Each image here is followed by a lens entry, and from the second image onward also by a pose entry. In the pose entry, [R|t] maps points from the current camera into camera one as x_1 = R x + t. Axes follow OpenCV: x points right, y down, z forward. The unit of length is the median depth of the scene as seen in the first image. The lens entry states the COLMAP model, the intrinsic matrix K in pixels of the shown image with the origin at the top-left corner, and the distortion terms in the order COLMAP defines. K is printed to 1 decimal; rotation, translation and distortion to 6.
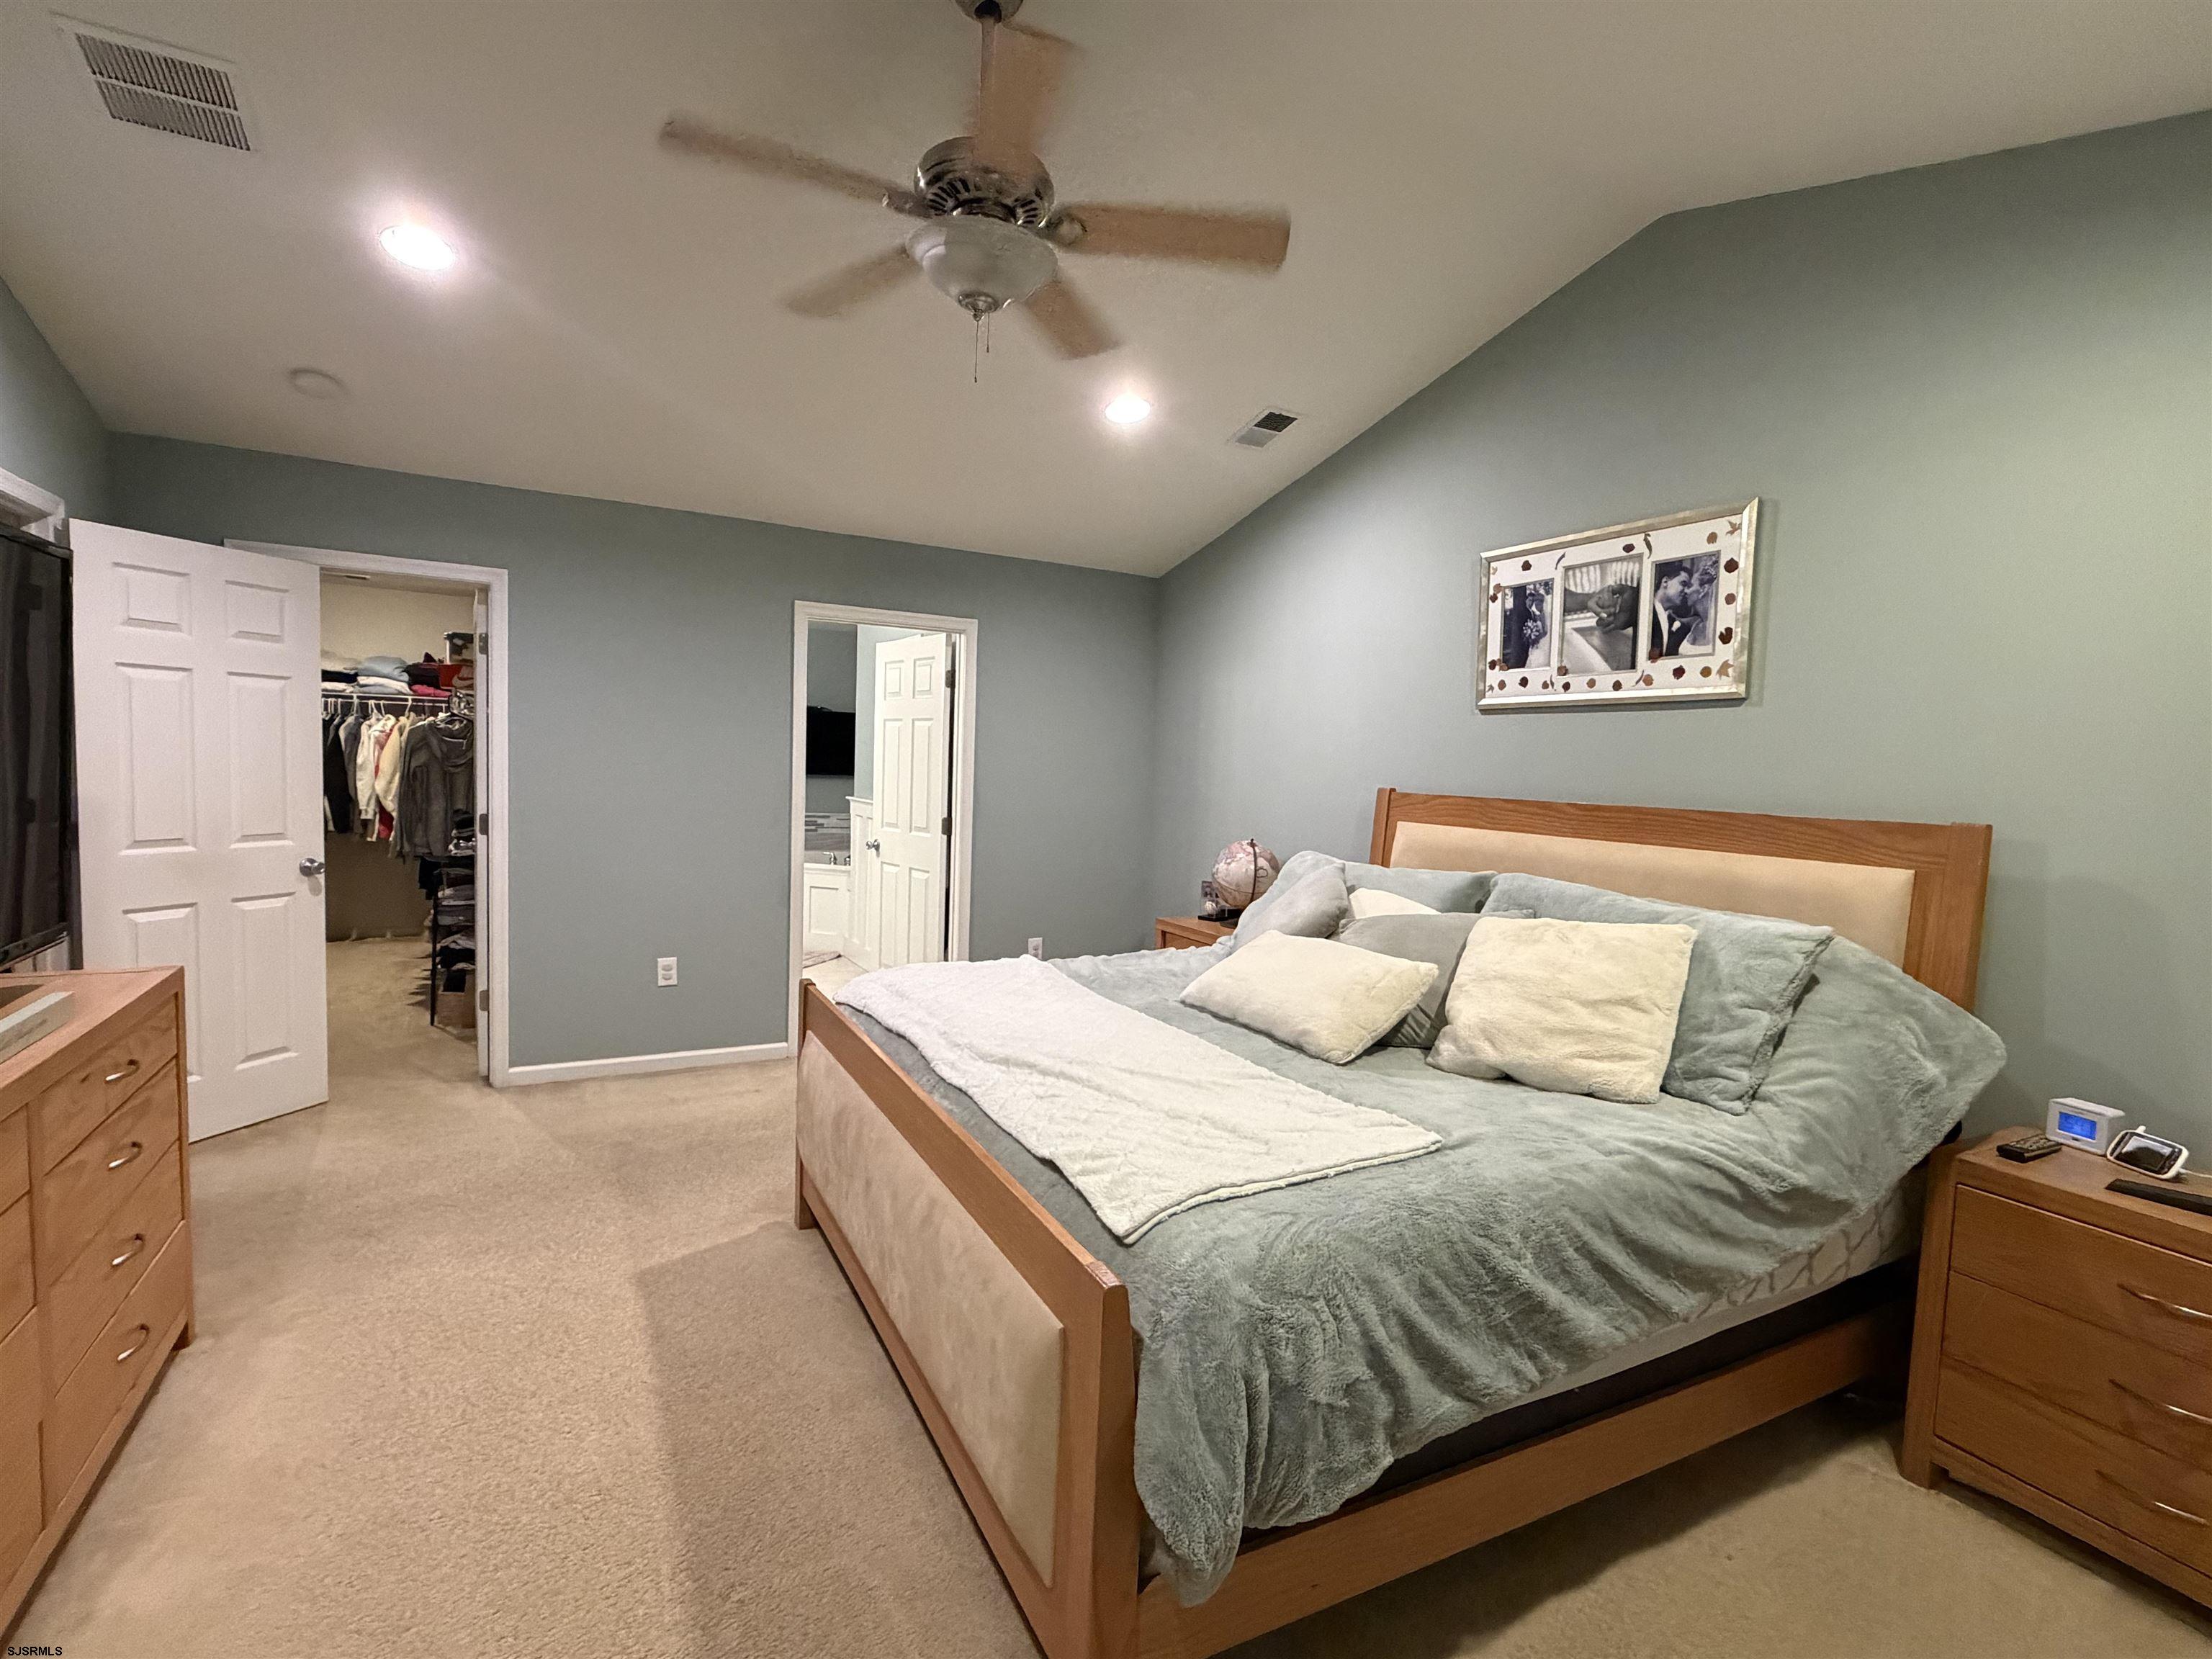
lens RADIAL K [[1034.9, 0, 1109.5], [0, 1034.9, 826.8], [0, 0, 1]] dist [-0.000077, 0.000039]
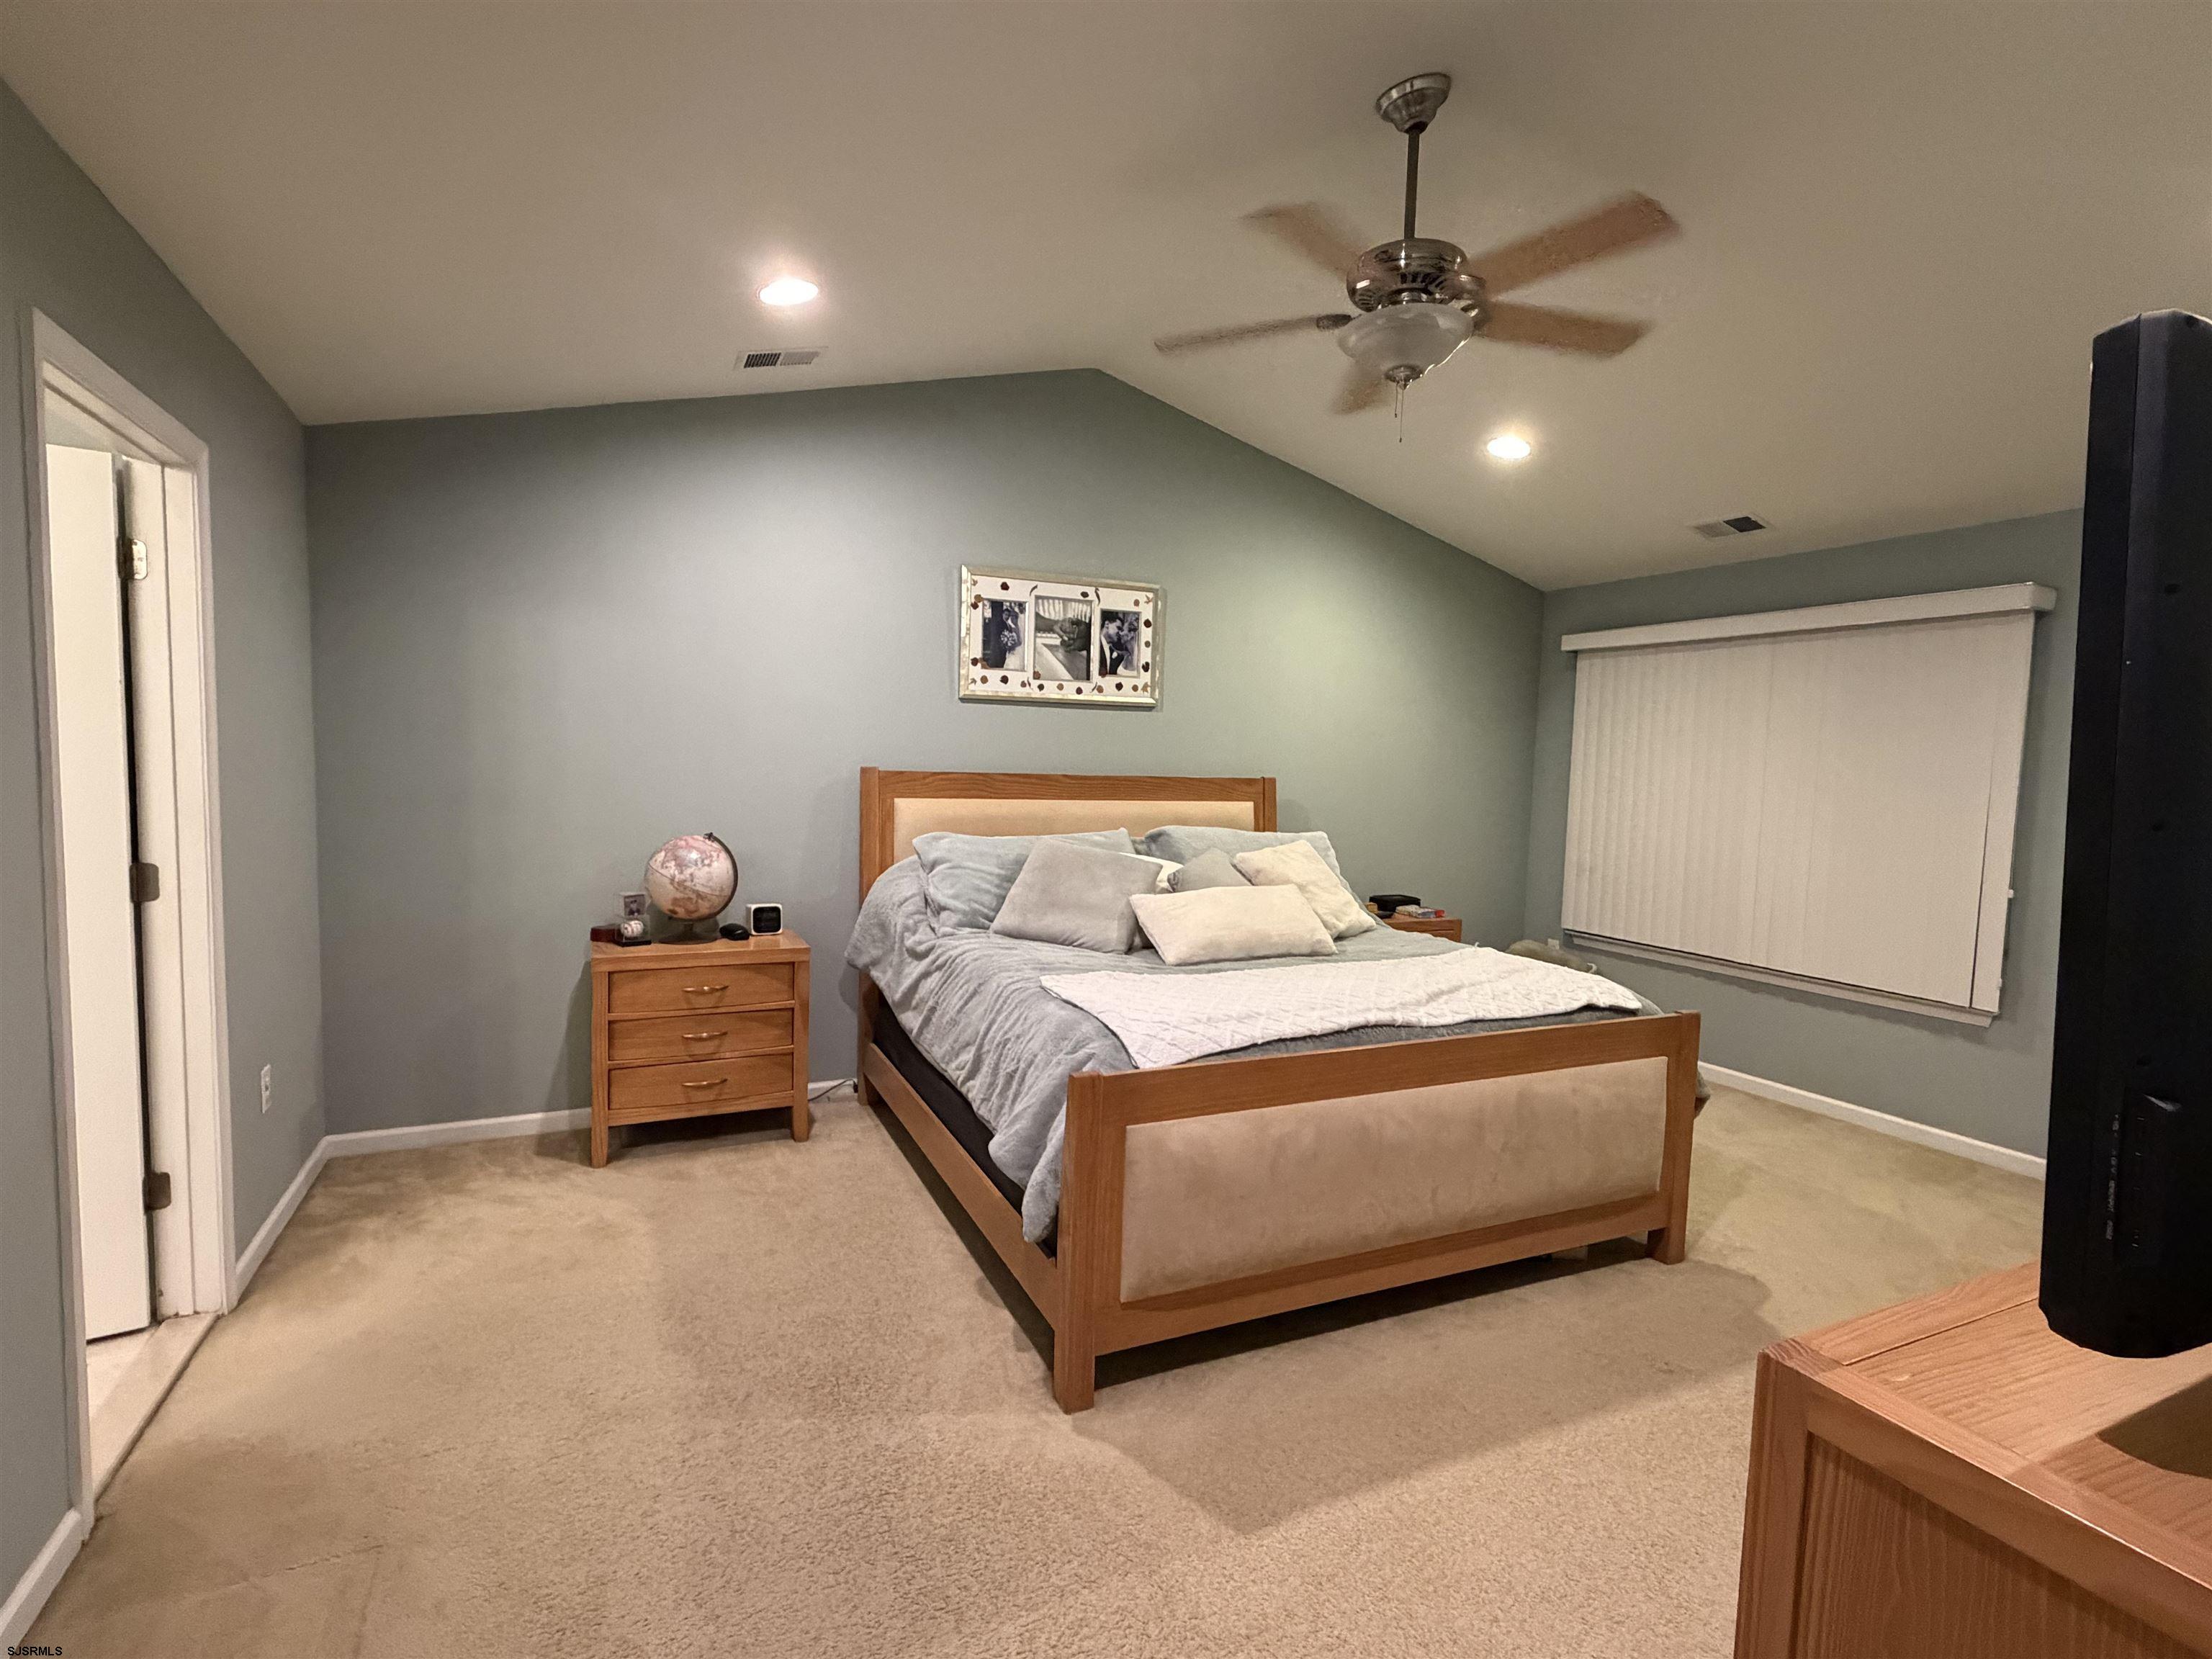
lens RADIAL K [[1034.9, 0, 1098.4], [0, 1034.9, 839.7], [0, 0, 1]] dist [-0.000077, 0.000039]
pose [[0.065755, -0.115853, 0.991087, -0.936677], [0.035700, 0.992874, 0.113694, -0.093530], [-0.997197, 0.027906, 0.069422, 0.877103]]
